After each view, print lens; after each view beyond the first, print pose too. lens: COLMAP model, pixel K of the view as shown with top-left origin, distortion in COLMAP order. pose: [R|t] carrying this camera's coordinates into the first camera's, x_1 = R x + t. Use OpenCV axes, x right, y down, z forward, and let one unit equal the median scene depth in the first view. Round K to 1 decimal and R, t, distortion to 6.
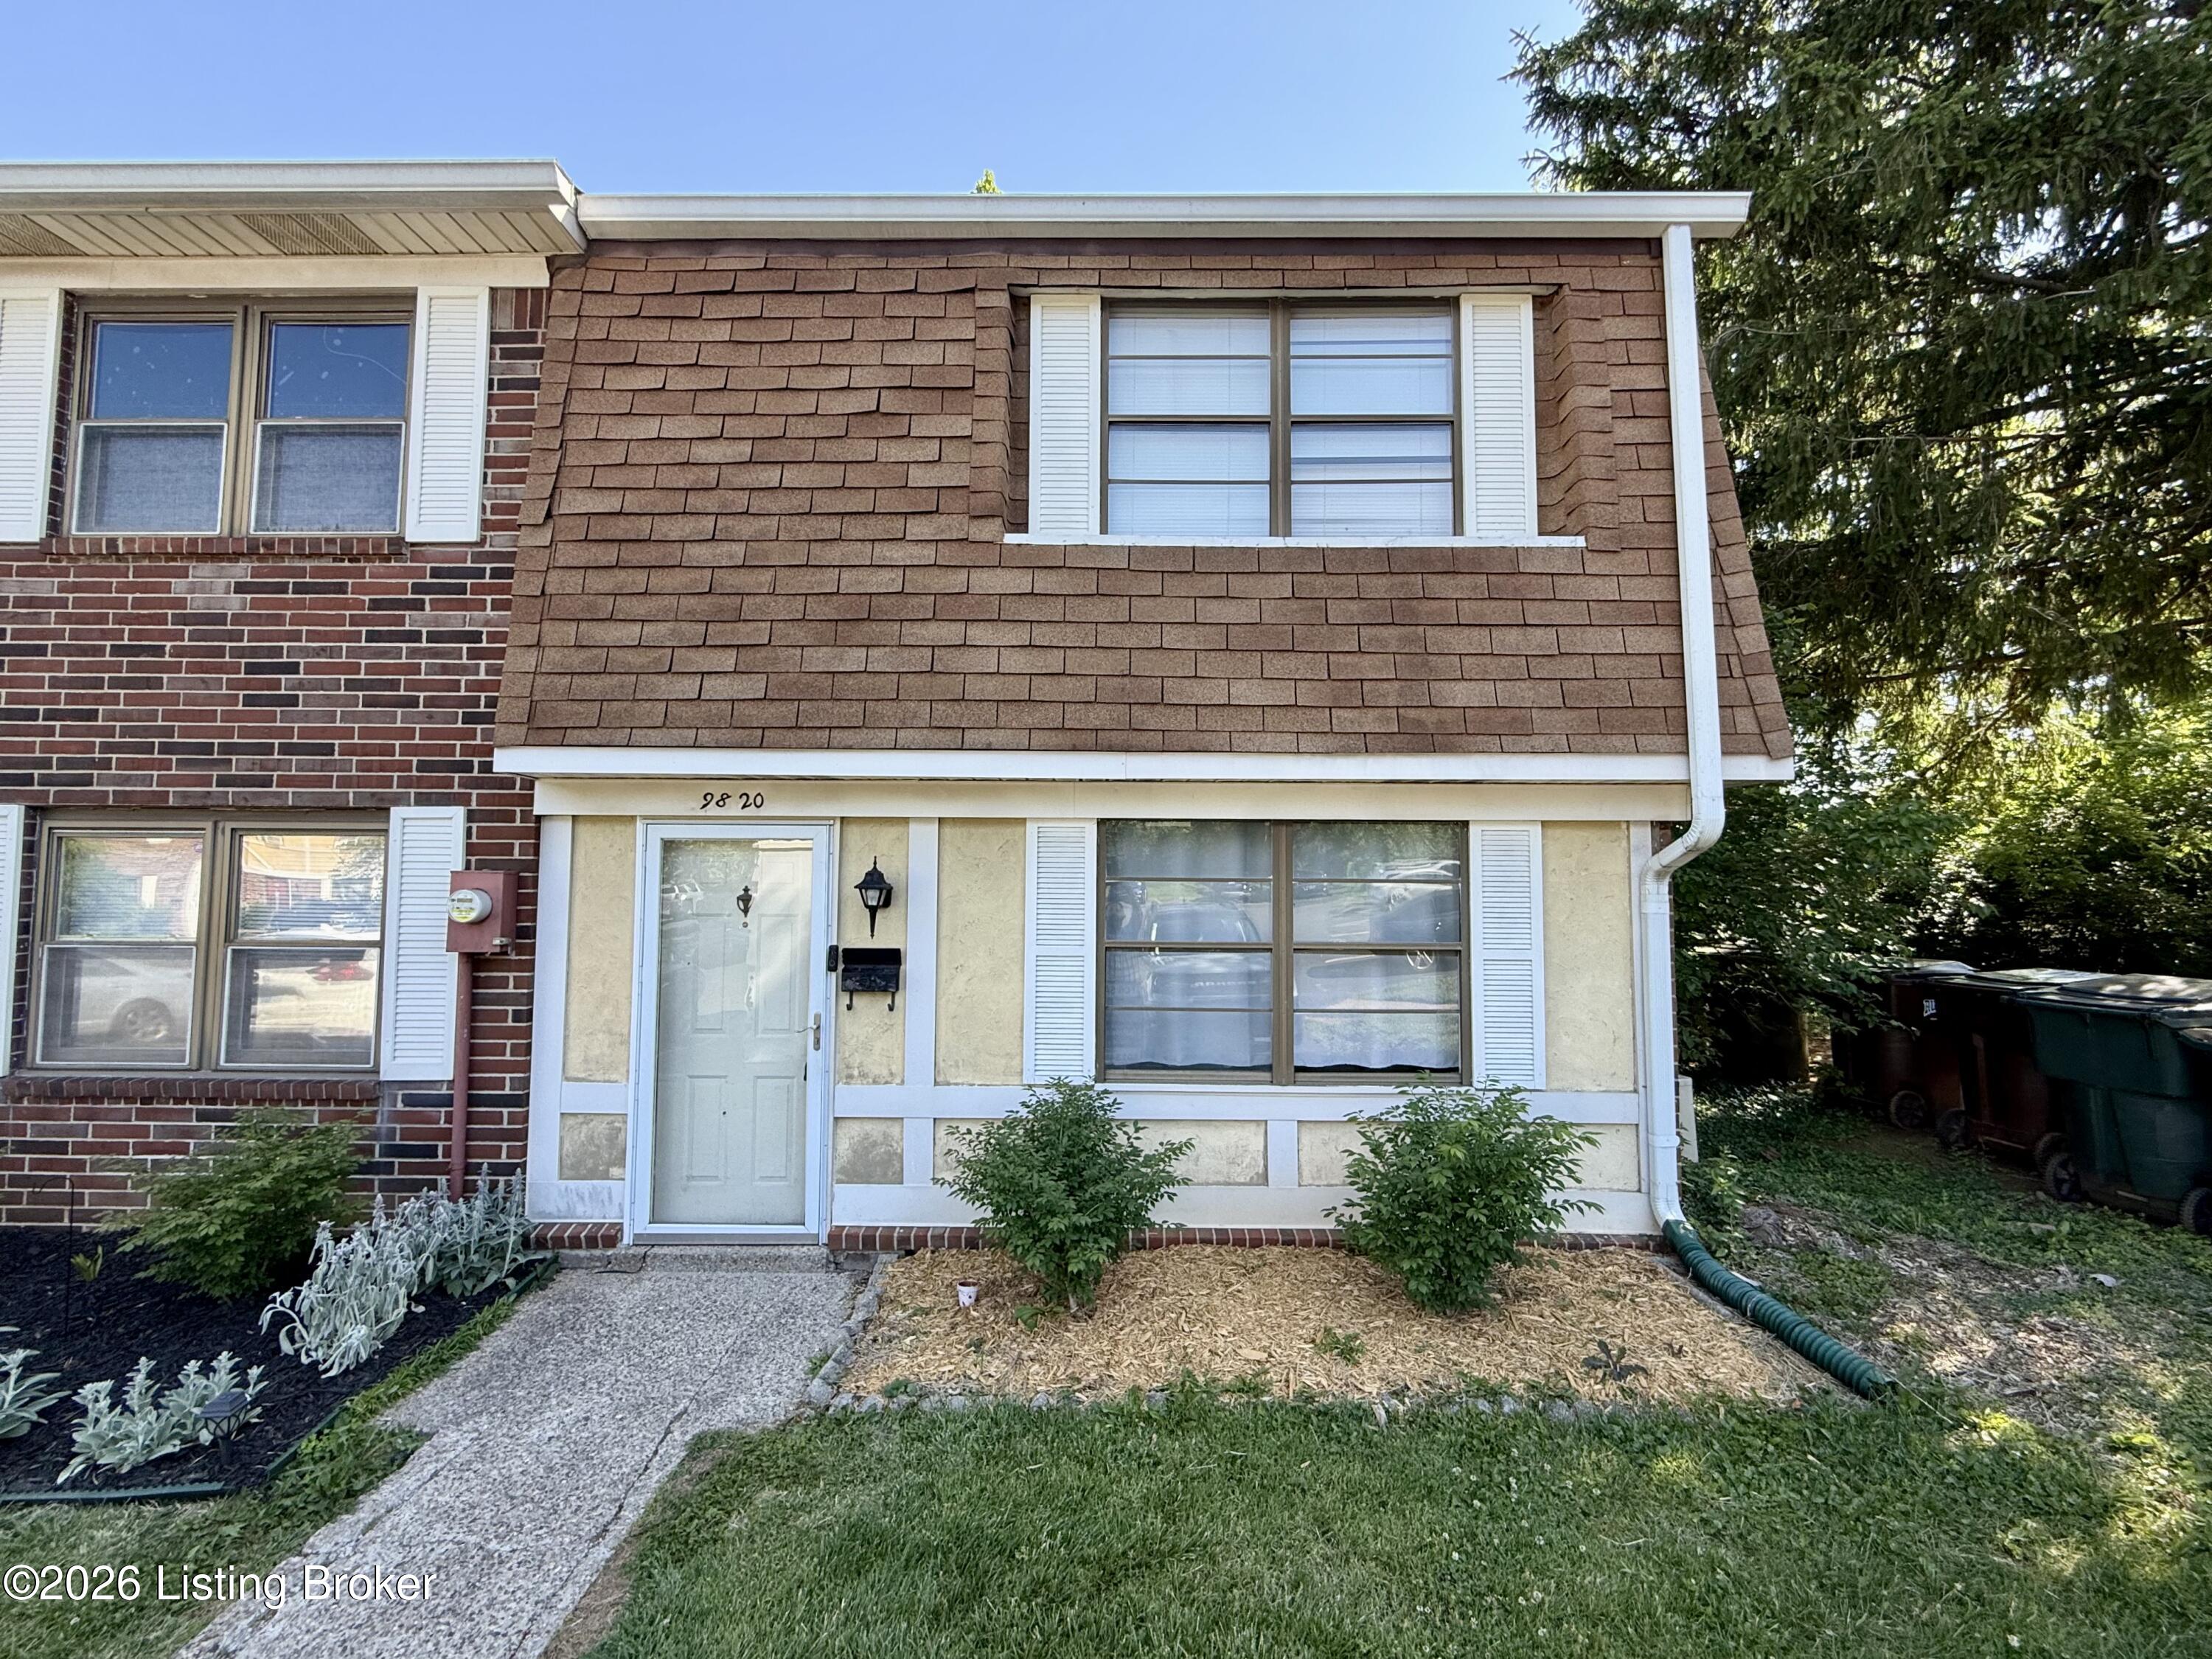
lens RADIAL K [[910.0, 0, 1100.4], [0, 910.0, 830.1], [0, 0, 1]] dist [-0.000680, -0.000102]
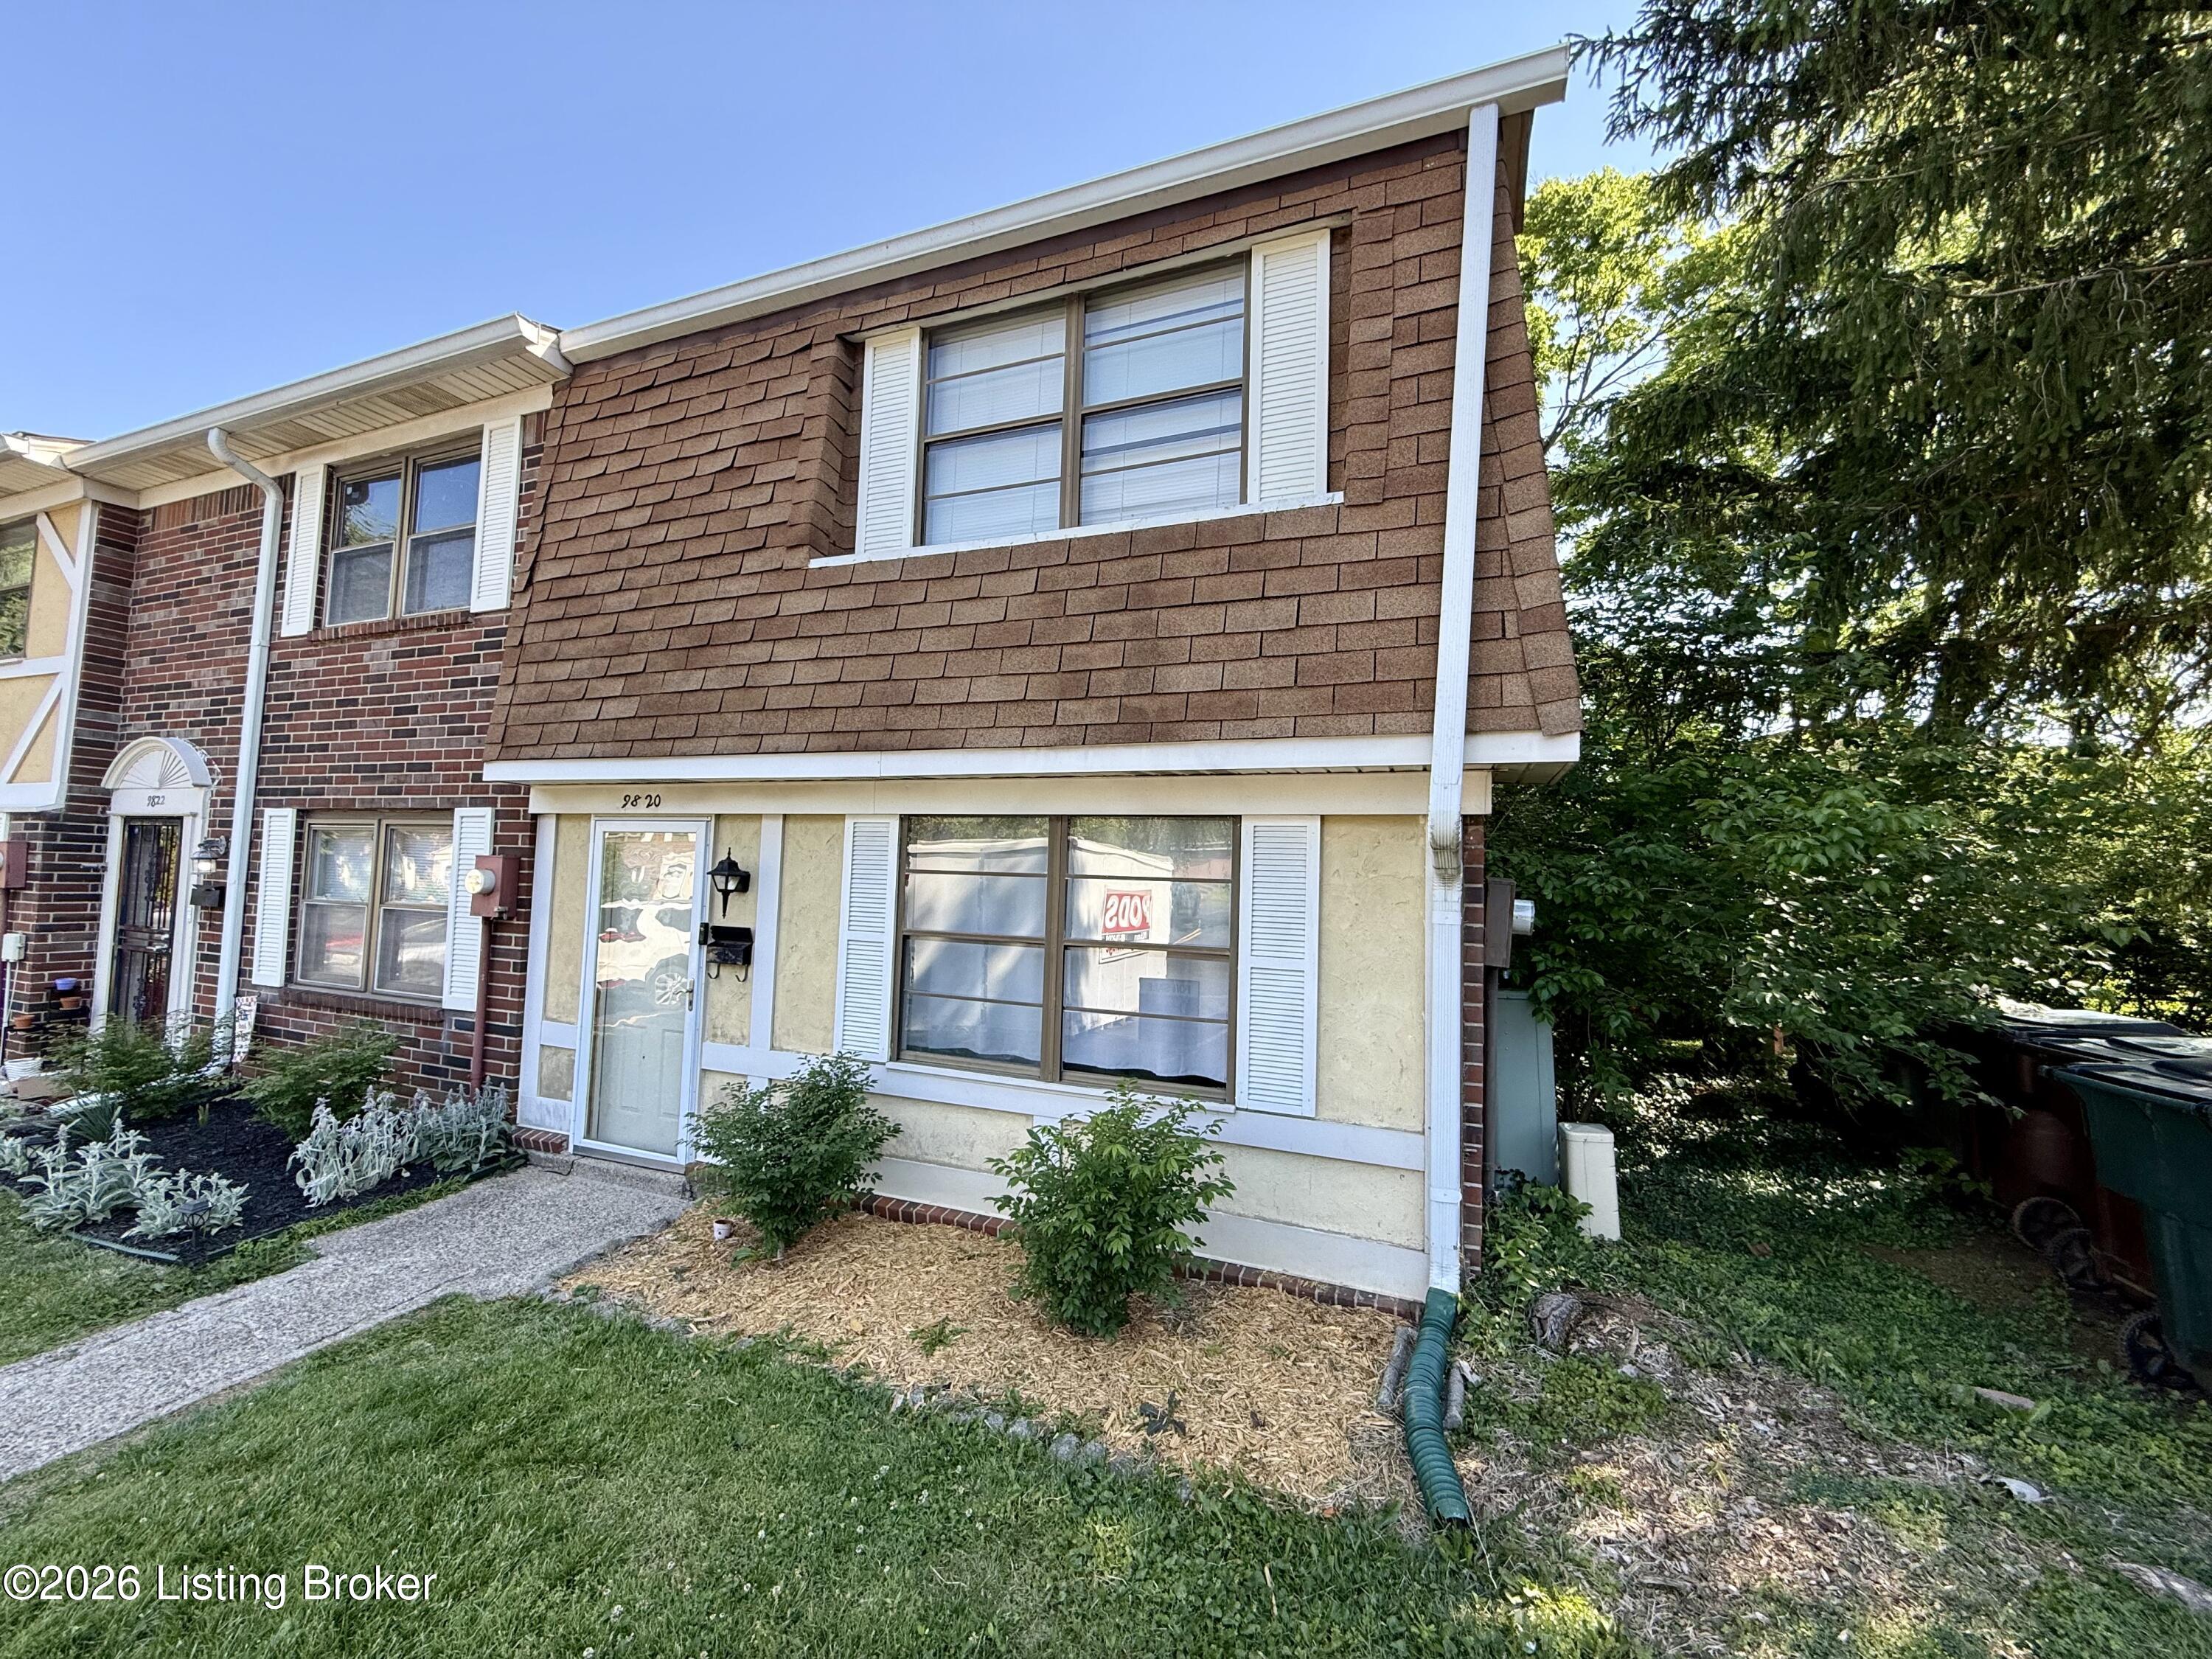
lens RADIAL K [[882.6, 0, 1100.9], [0, 882.6, 828.8], [0, 0, 1]] dist [-0.000645, -0.000141]
pose [[0.932099, 0.001717, -0.362199, 0.601549], [-0.005053, 0.999953, -0.008262, 0.011570], [0.362168, 0.009531, 0.932064, 0.118501]]
